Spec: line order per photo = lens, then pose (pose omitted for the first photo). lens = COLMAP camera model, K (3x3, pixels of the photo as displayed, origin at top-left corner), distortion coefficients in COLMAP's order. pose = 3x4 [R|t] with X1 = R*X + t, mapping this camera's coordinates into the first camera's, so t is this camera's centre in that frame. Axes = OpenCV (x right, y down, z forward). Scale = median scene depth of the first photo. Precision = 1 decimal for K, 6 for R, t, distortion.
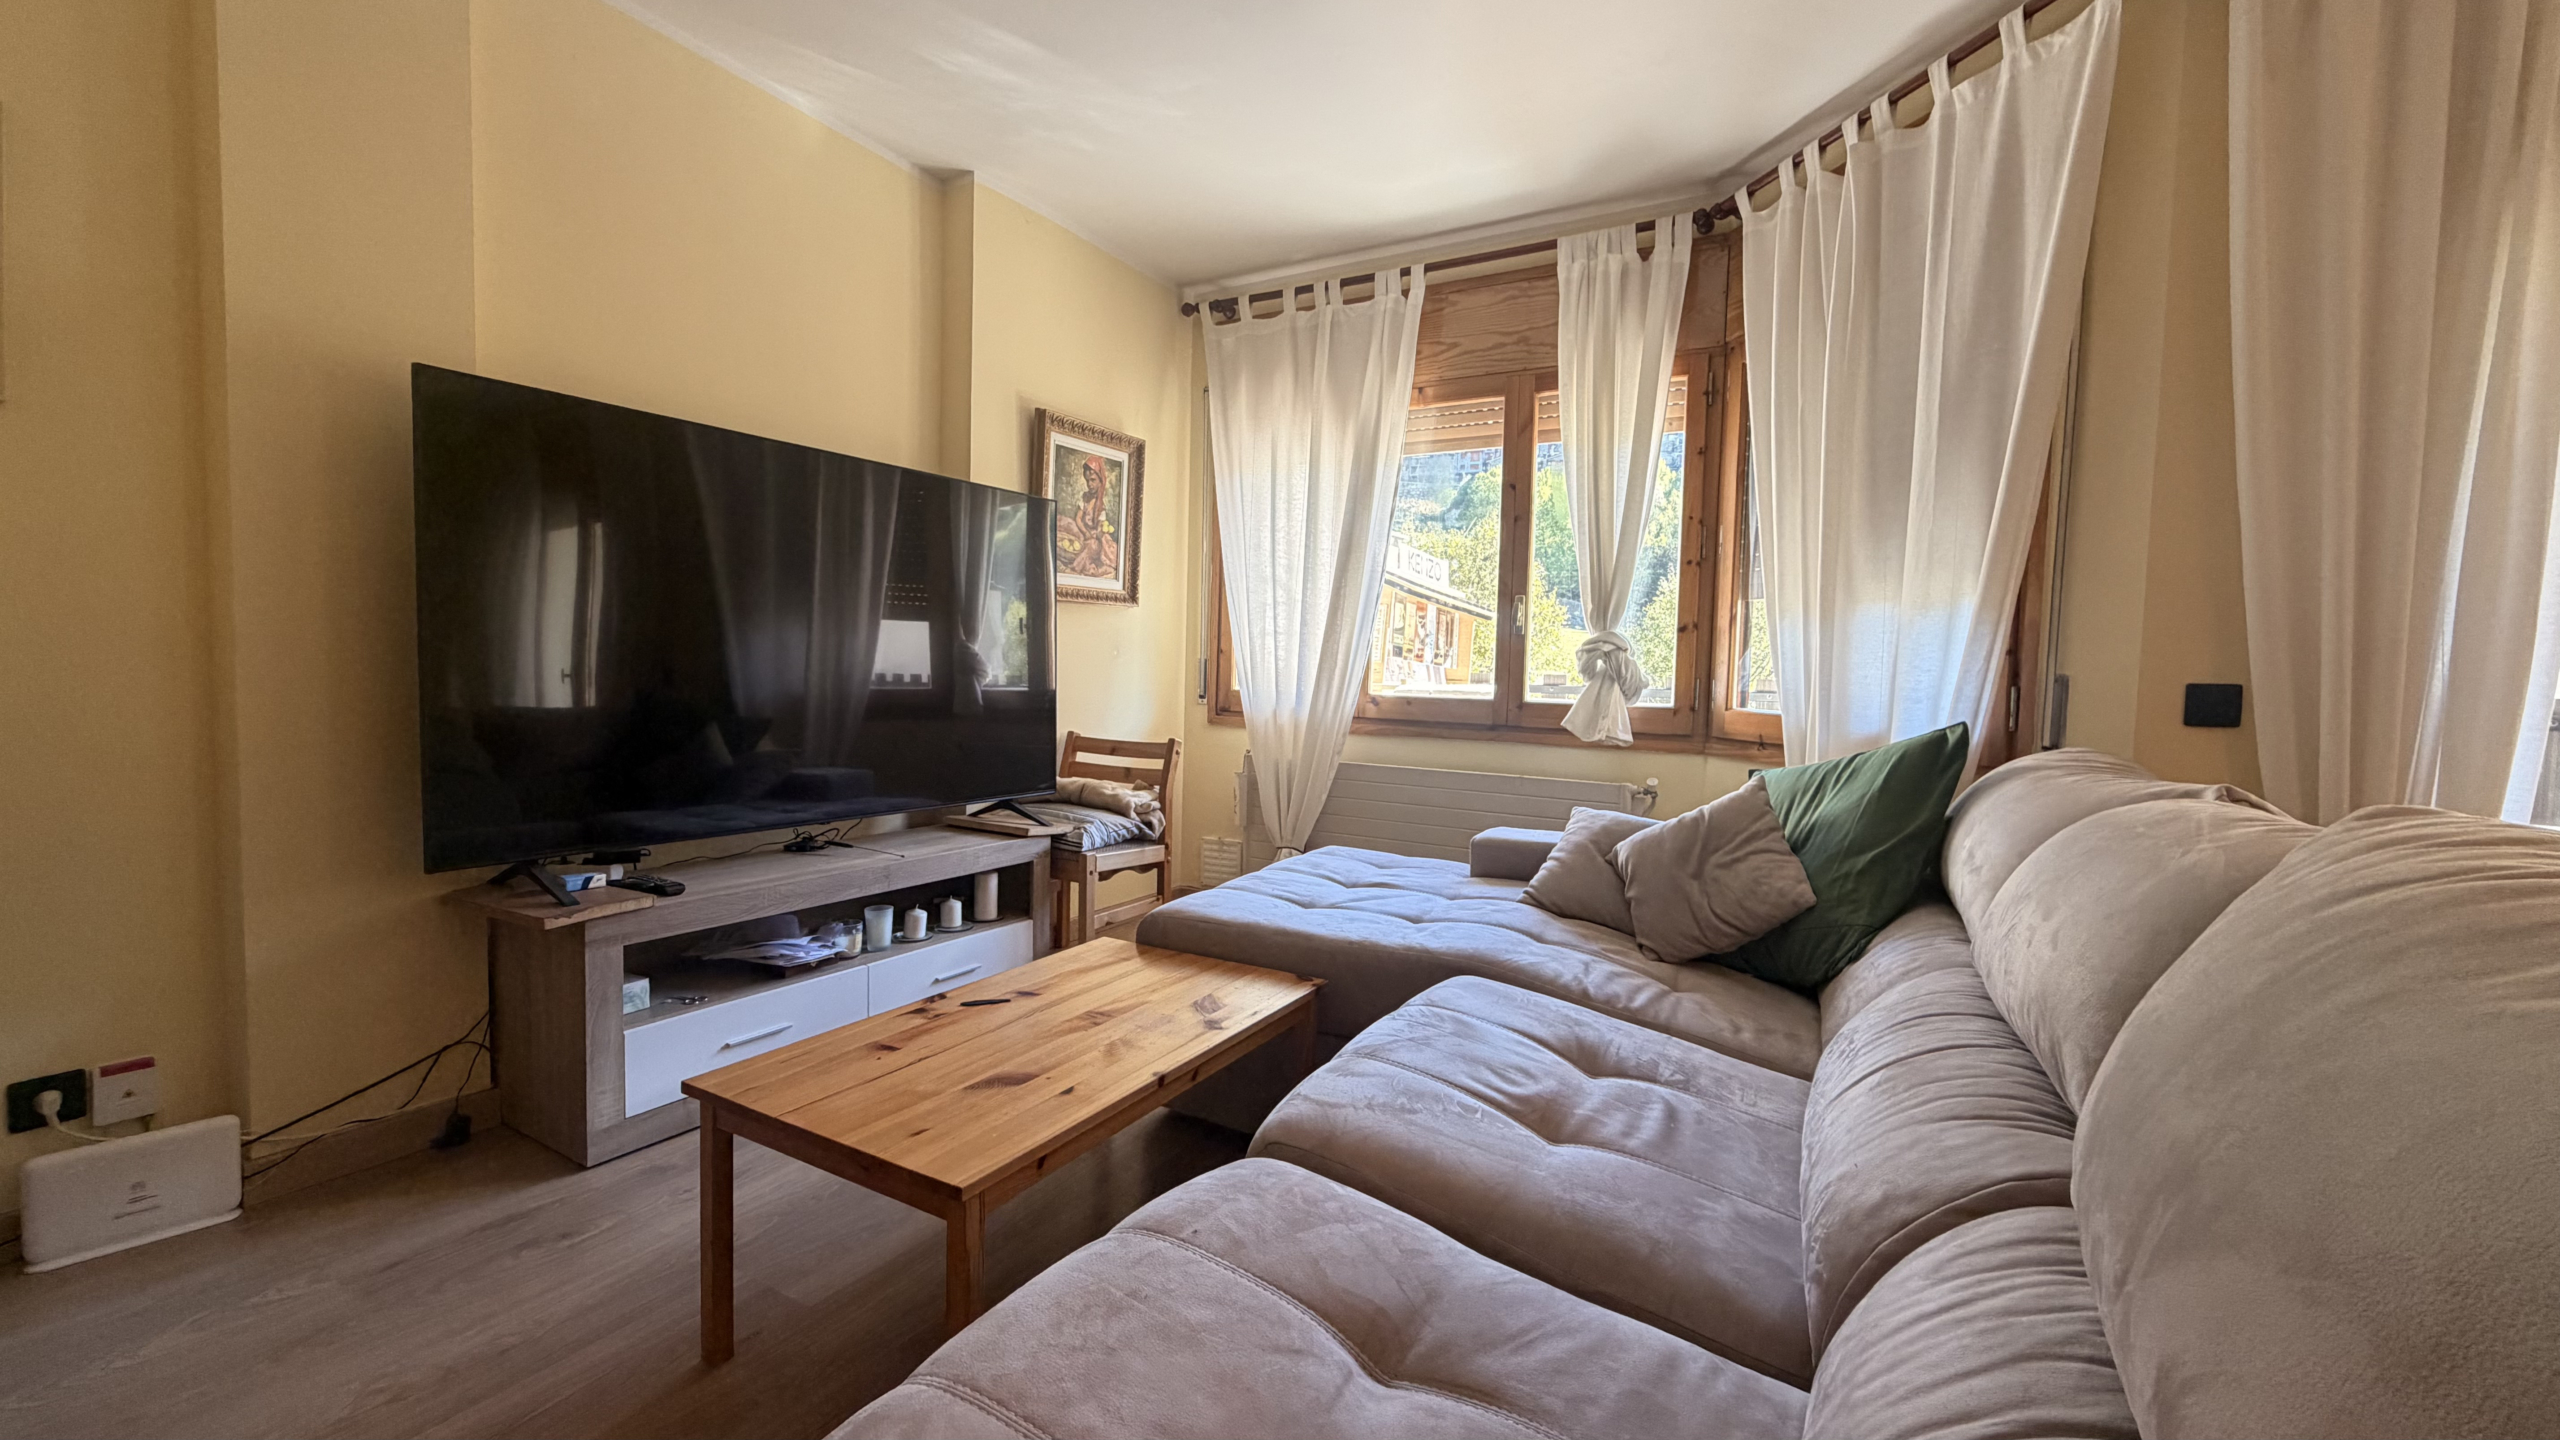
lens RADIAL K [[1018.1, 0, 1269.1], [0, 1018.1, 717.8], [0, 0, 1]] dist [0.000796, 0.000233]
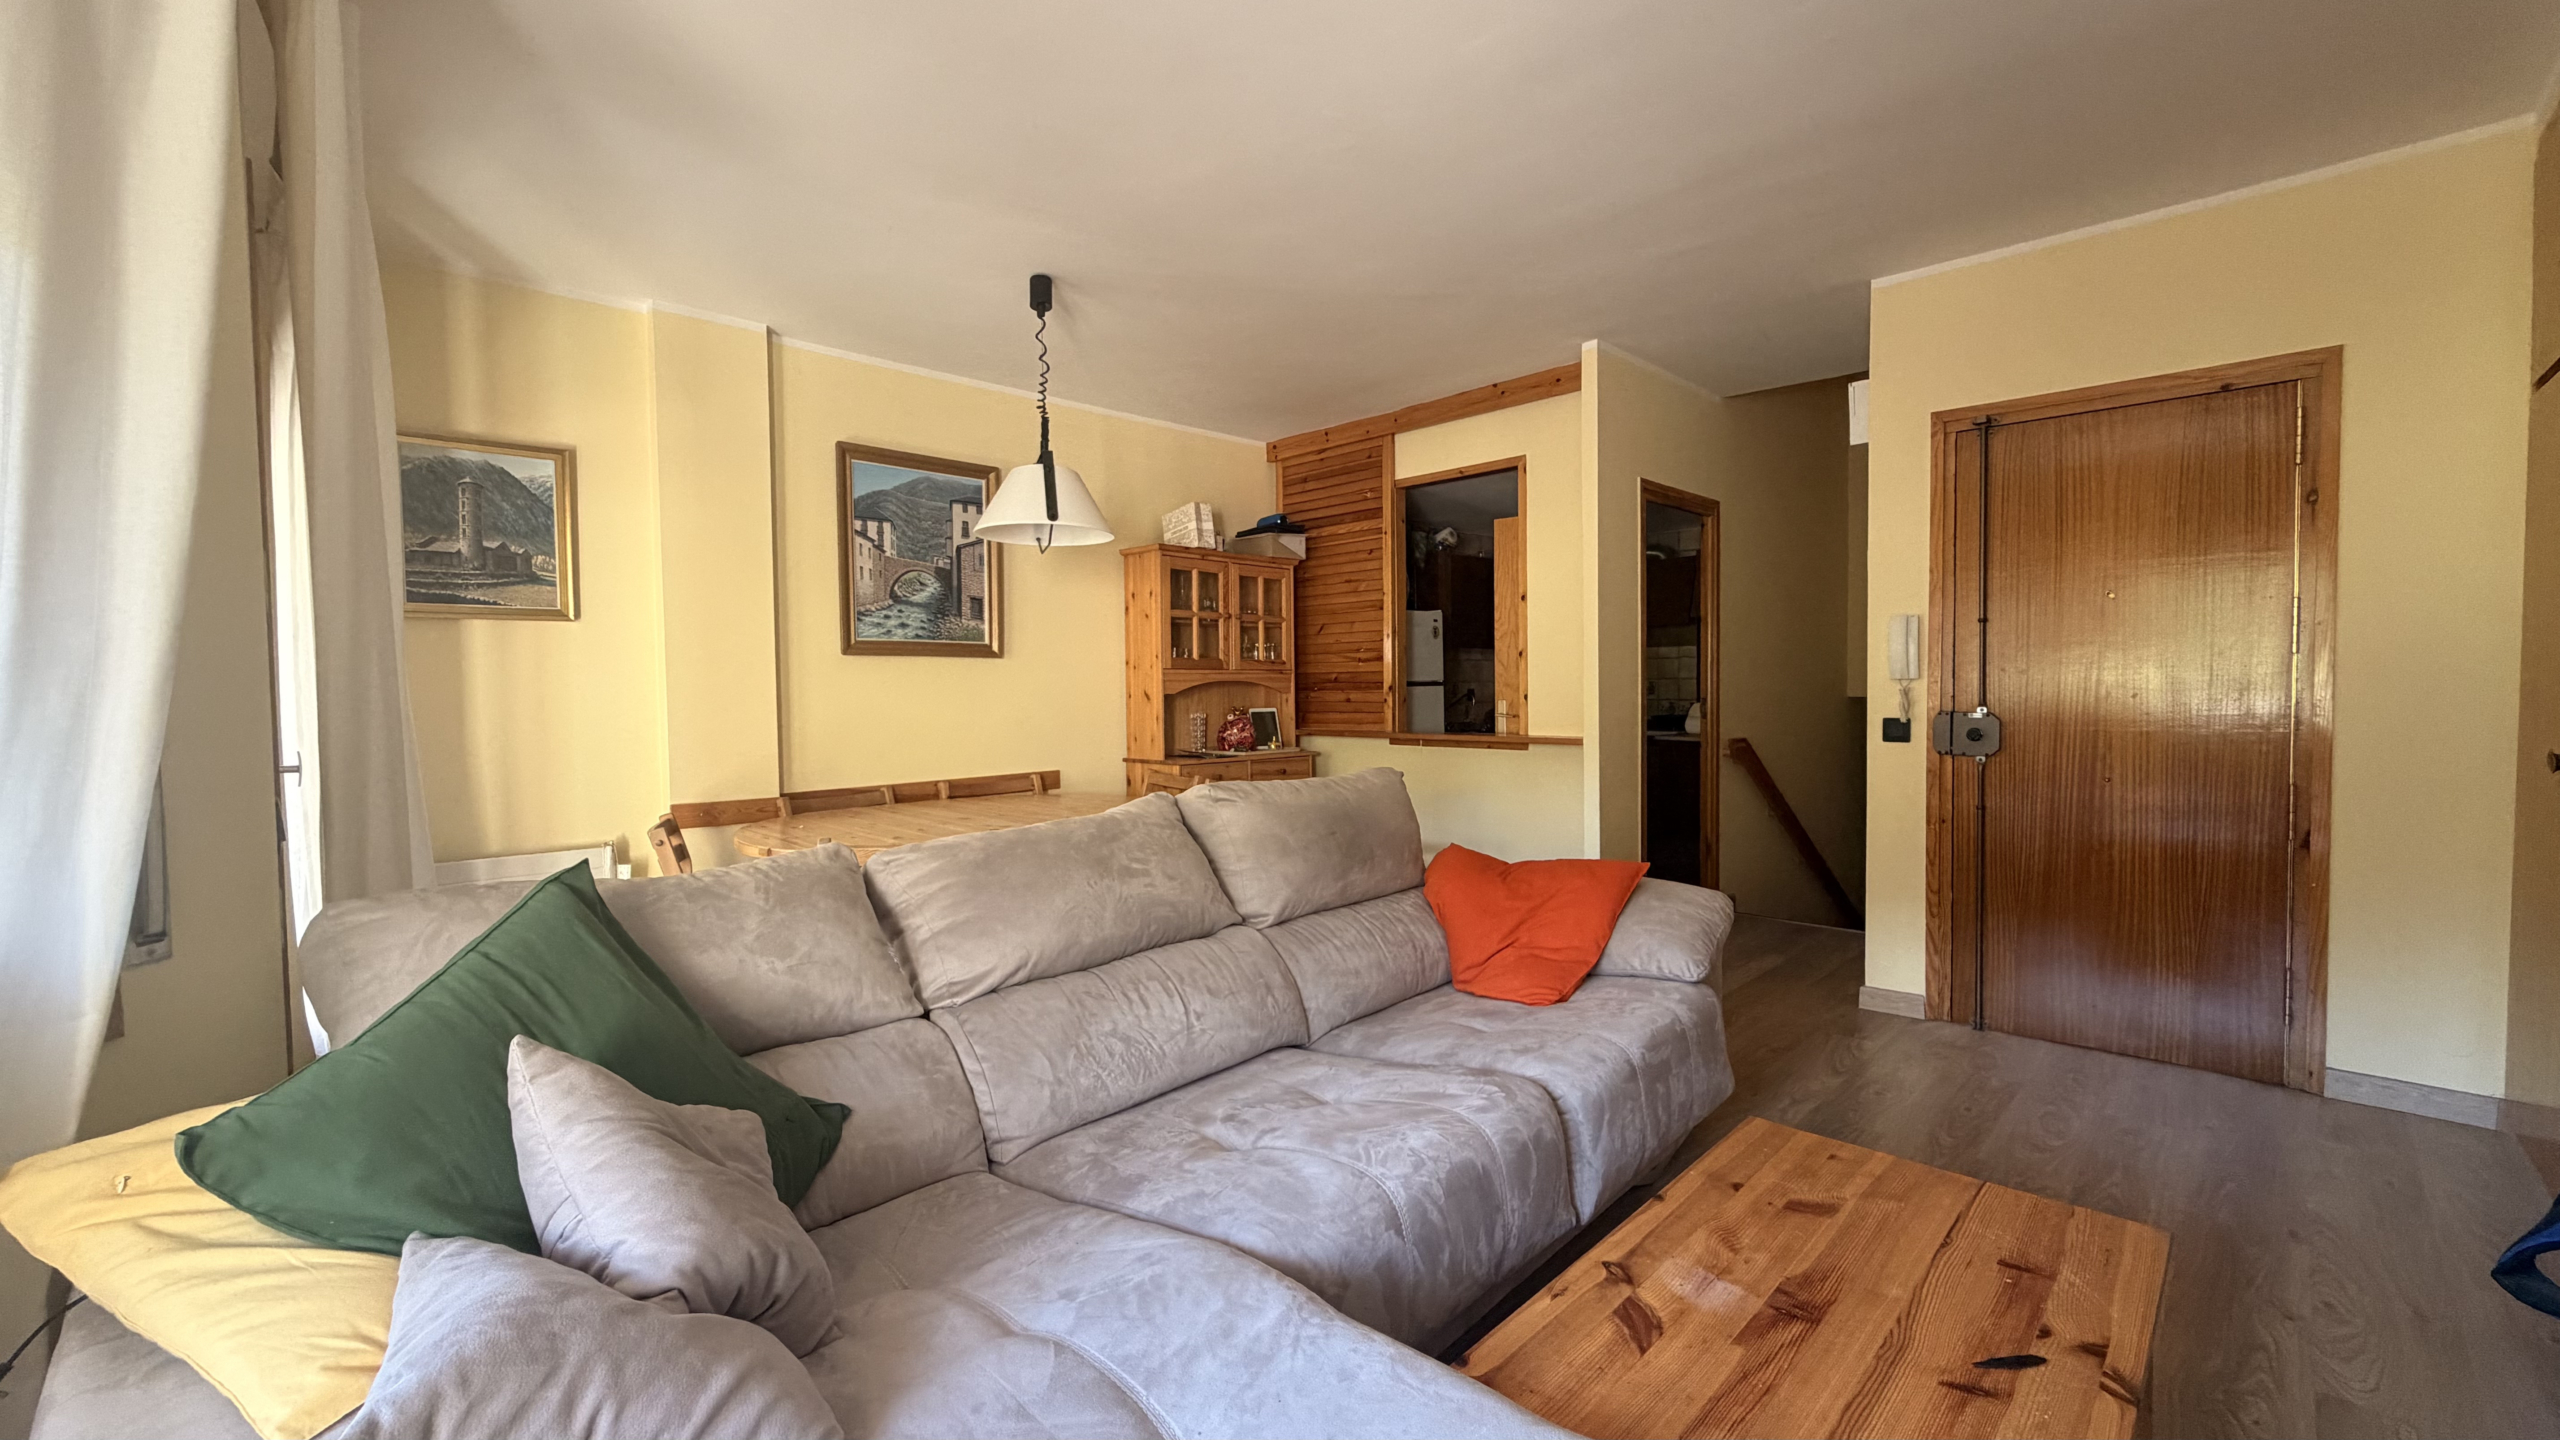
lens RADIAL K [[1018.1, 0, 1283.3], [0, 1018.1, 719.8], [0, 0, 1]] dist [0.000796, 0.000233]
pose [[-0.969598, -0.019606, 0.243918, 0.006743], [0.001892, 0.996155, 0.087593, -0.102142], [-0.244698, 0.085392, -0.965832, 0.995249]]
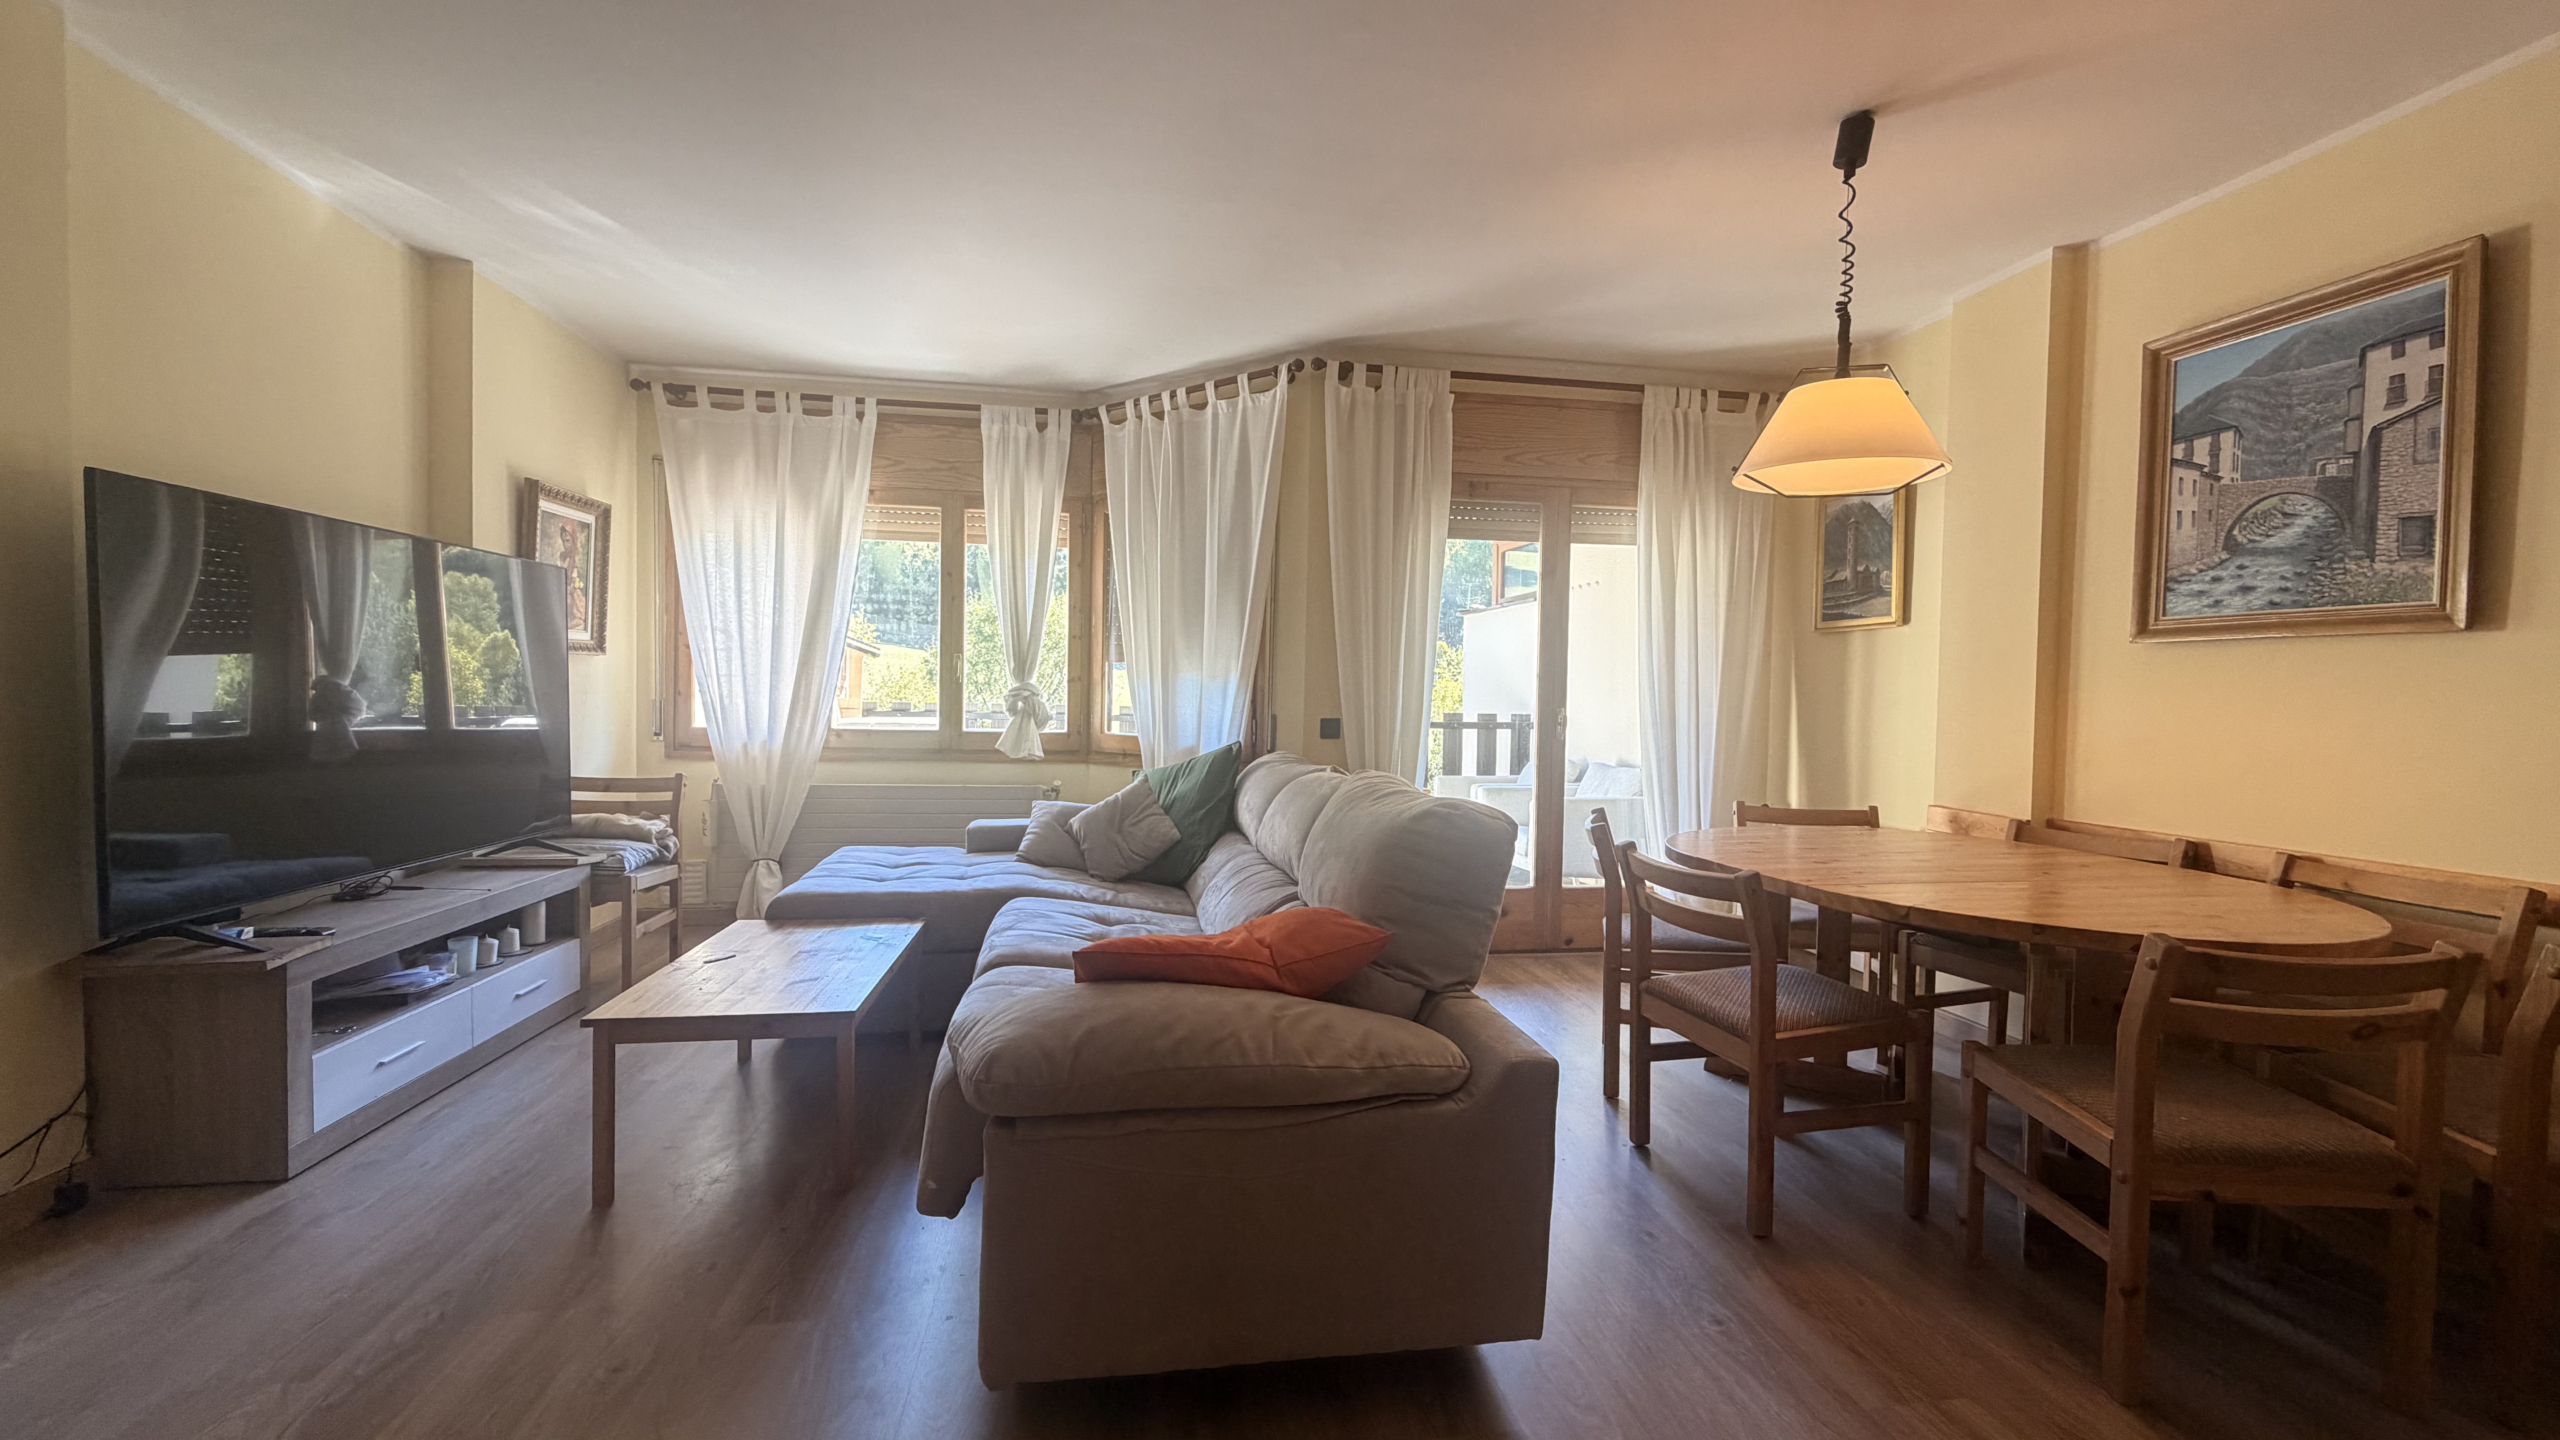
lens RADIAL K [[1018.1, 0, 1270.7], [0, 1018.1, 722.5], [0, 0, 1]] dist [0.000796, 0.000233]
pose [[0.776149, -0.028829, 0.629890, -0.341747], [0.031351, 0.999483, 0.007114, -0.028388], [-0.629770, 0.014226, 0.776651, -0.384958]]
